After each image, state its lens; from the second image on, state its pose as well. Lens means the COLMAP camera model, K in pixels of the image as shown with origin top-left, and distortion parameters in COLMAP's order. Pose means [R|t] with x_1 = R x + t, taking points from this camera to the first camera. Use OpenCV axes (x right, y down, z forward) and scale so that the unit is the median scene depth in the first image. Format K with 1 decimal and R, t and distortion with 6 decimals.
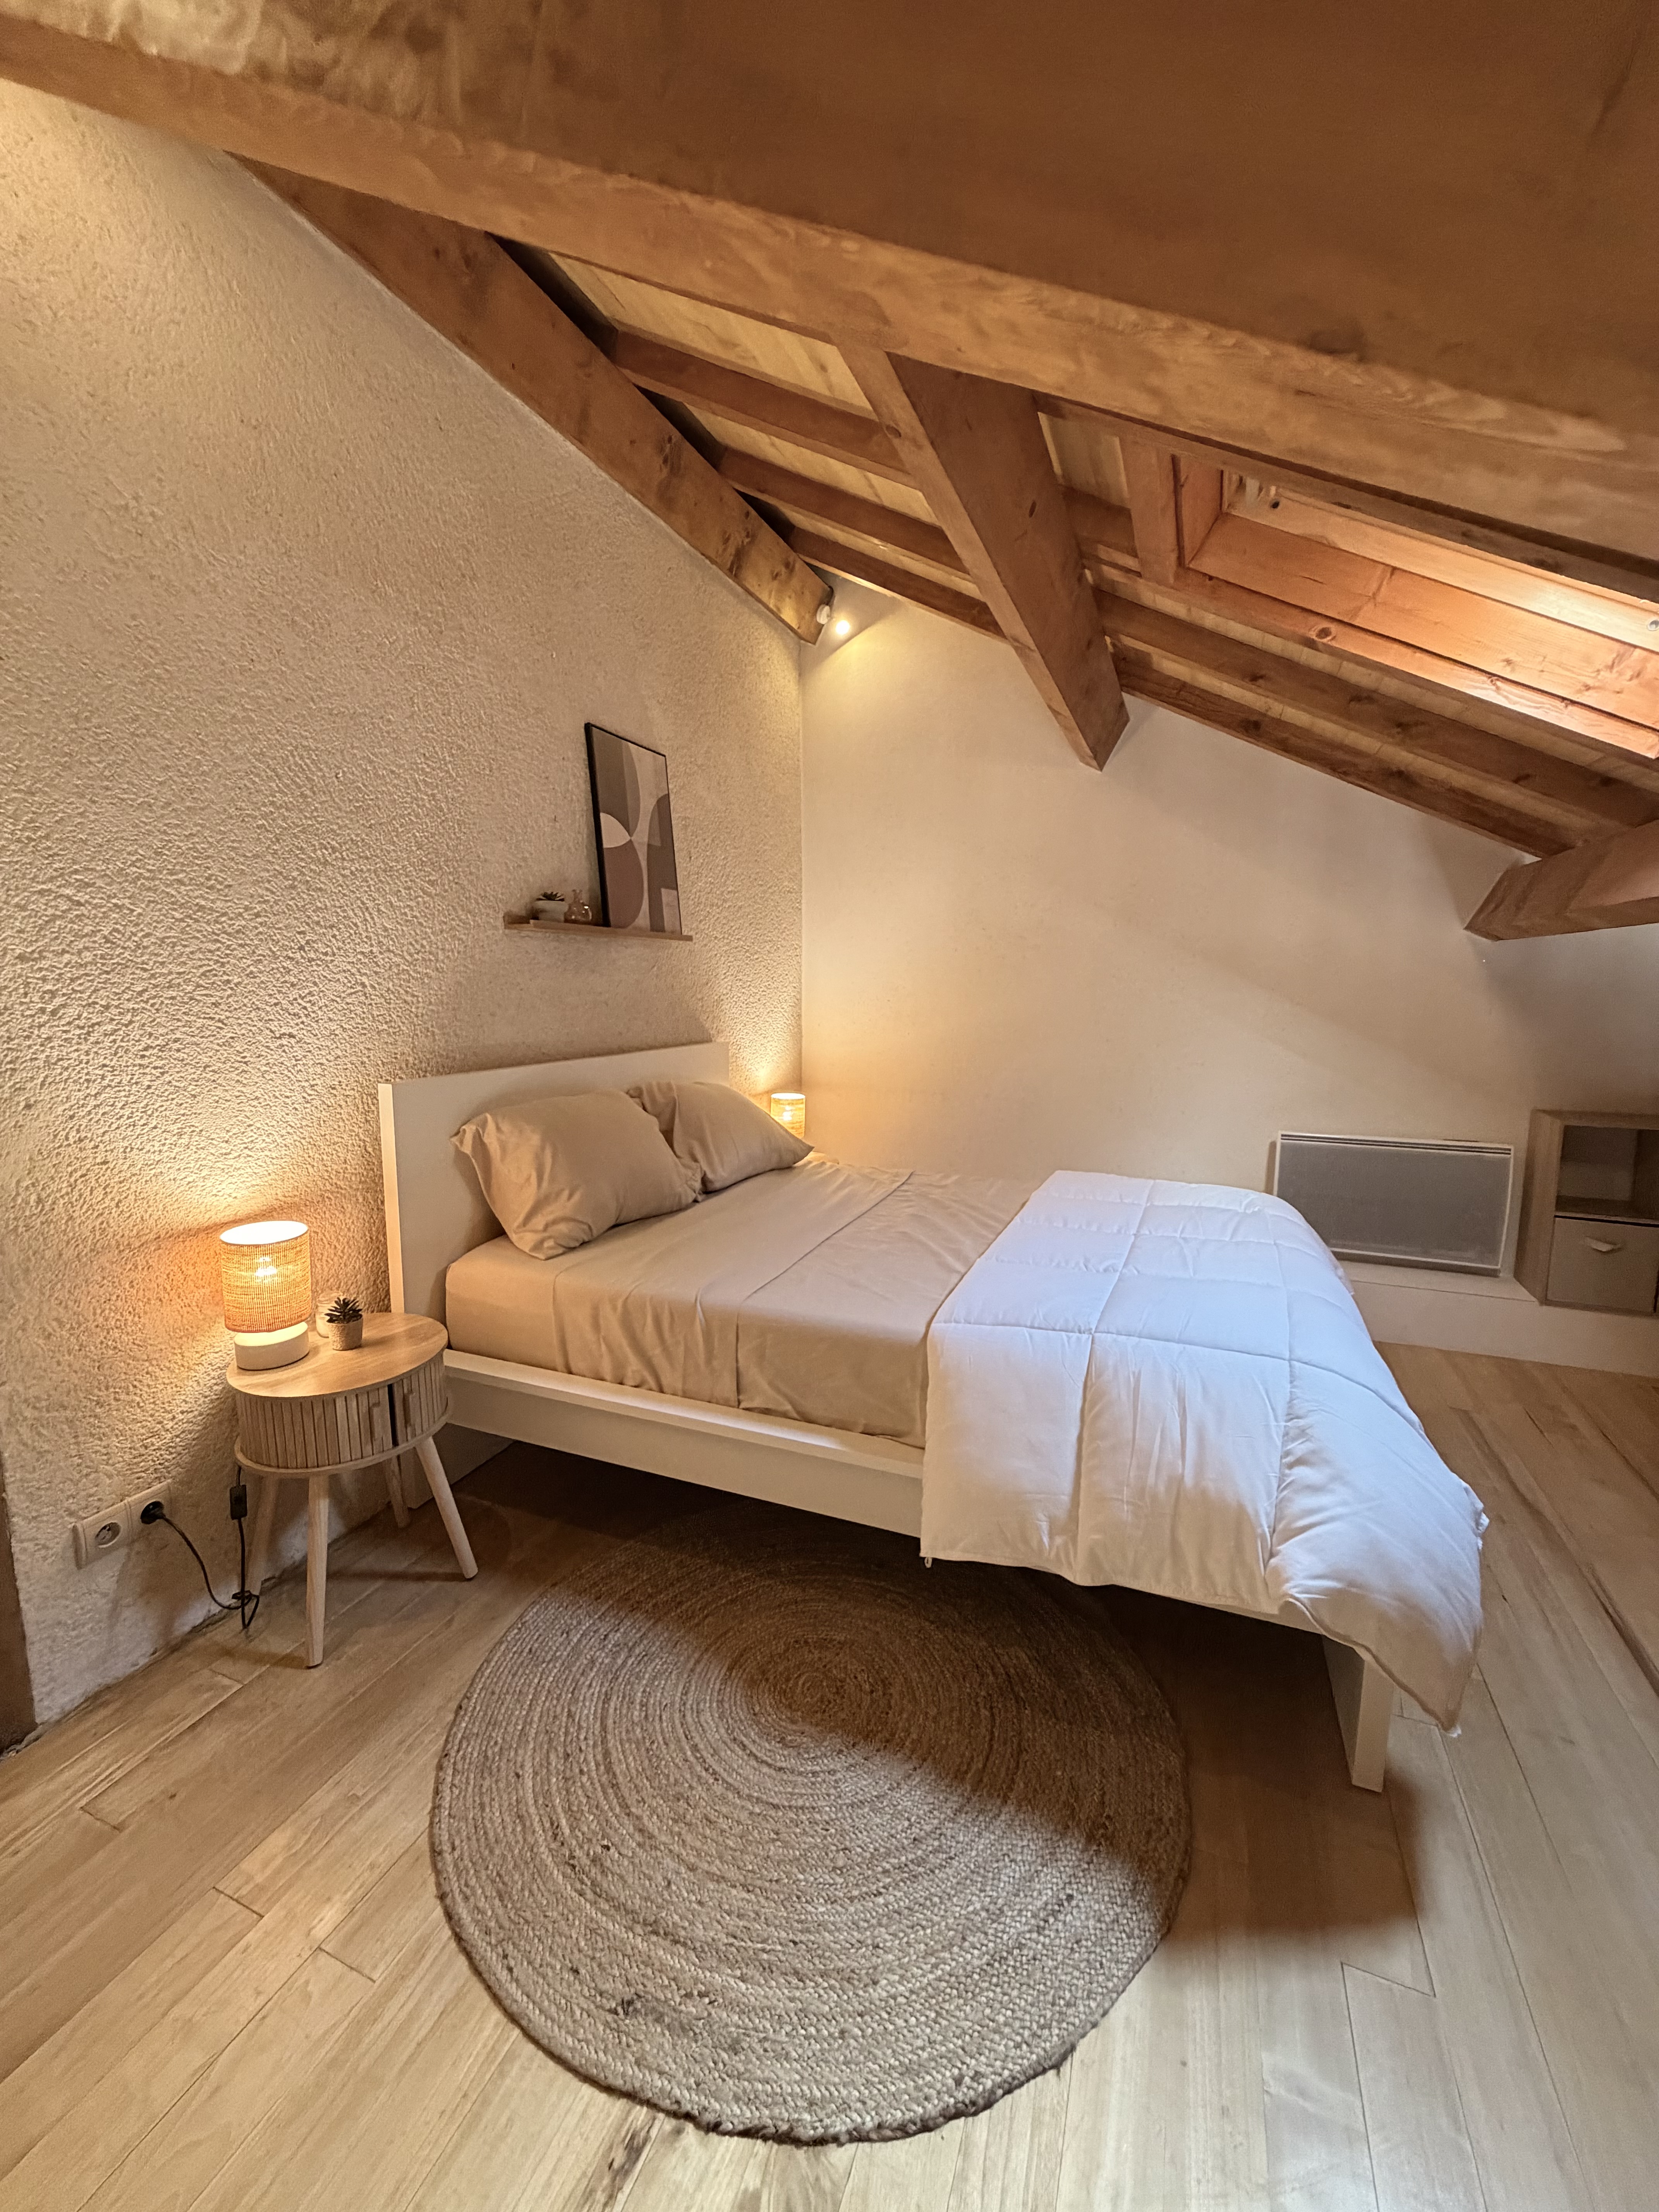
lens RADIAL K [[883.3, 0, 828.2], [0, 883.3, 1102.3], [0, 0, 1]] dist [0.000679, 0.000384]
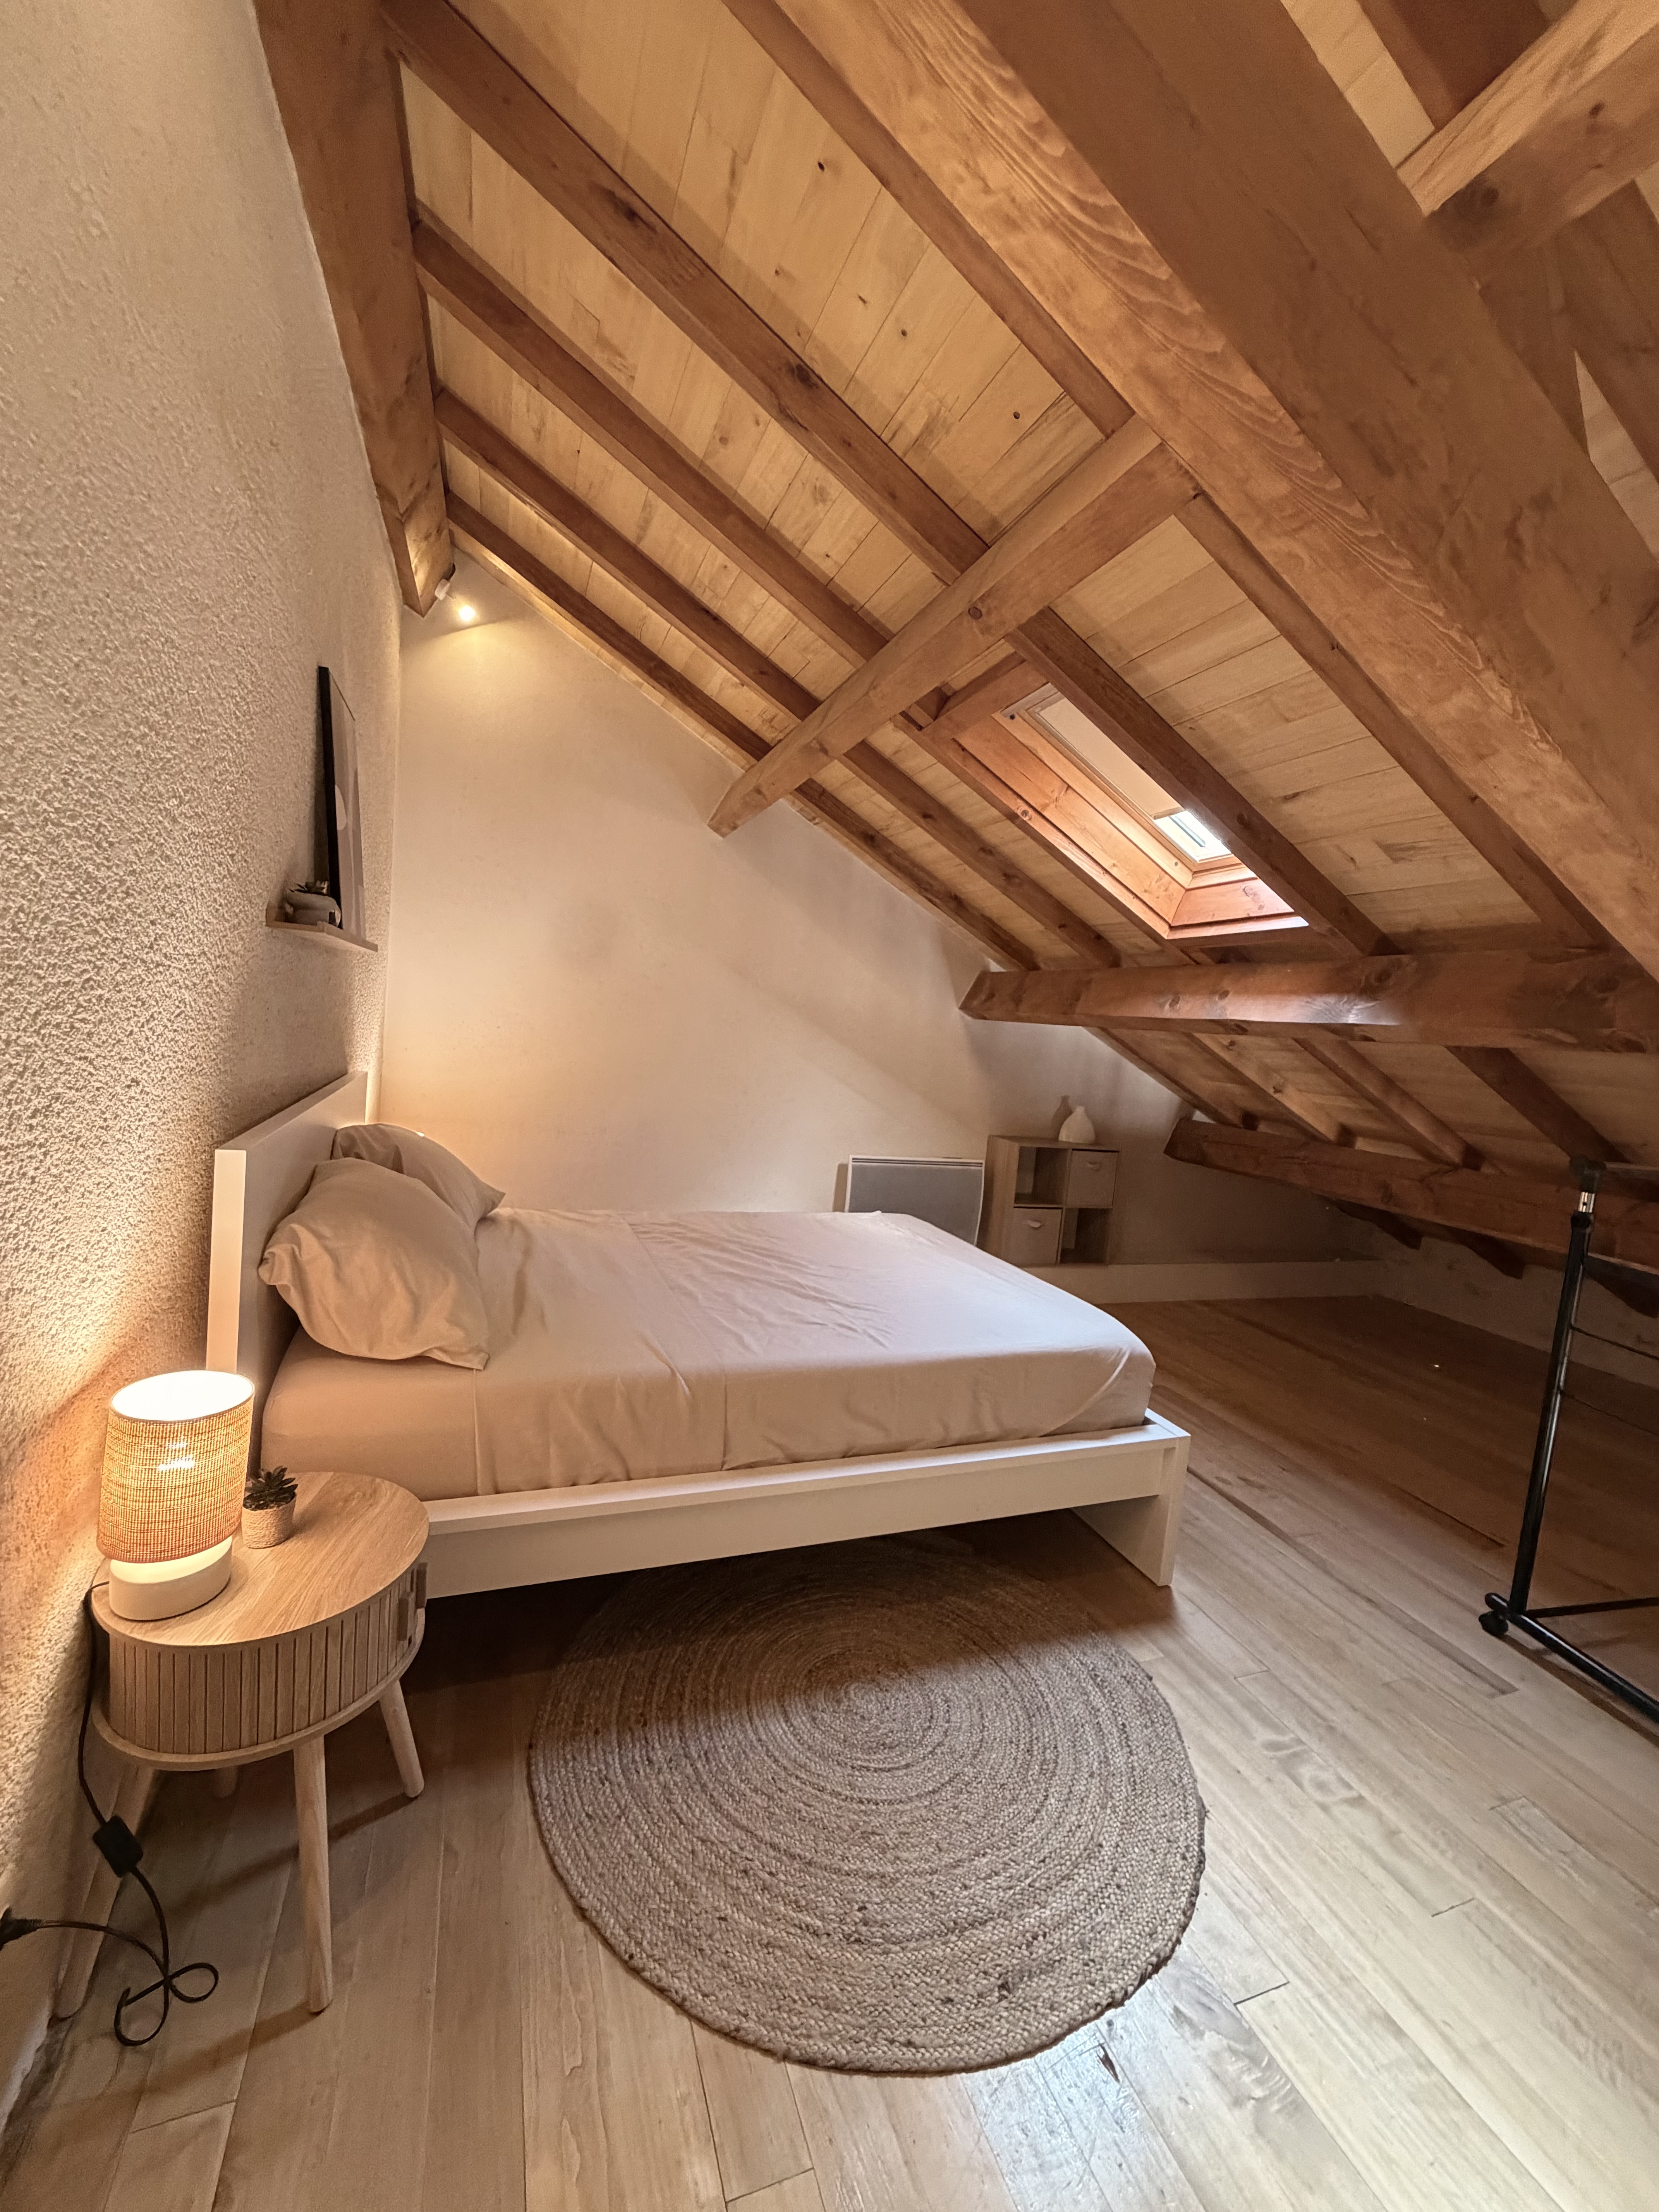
lens RADIAL K [[883.8, 0, 829.5], [0, 883.8, 1106.0], [0, 0, 1]] dist [-0.000958, 0.000414]
pose [[0.723924, 0.000530, 0.689879, -0.694313], [0.006739, 0.999947, -0.007839, -0.051172], [-0.689846, 0.010324, 0.723882, 0.199151]]
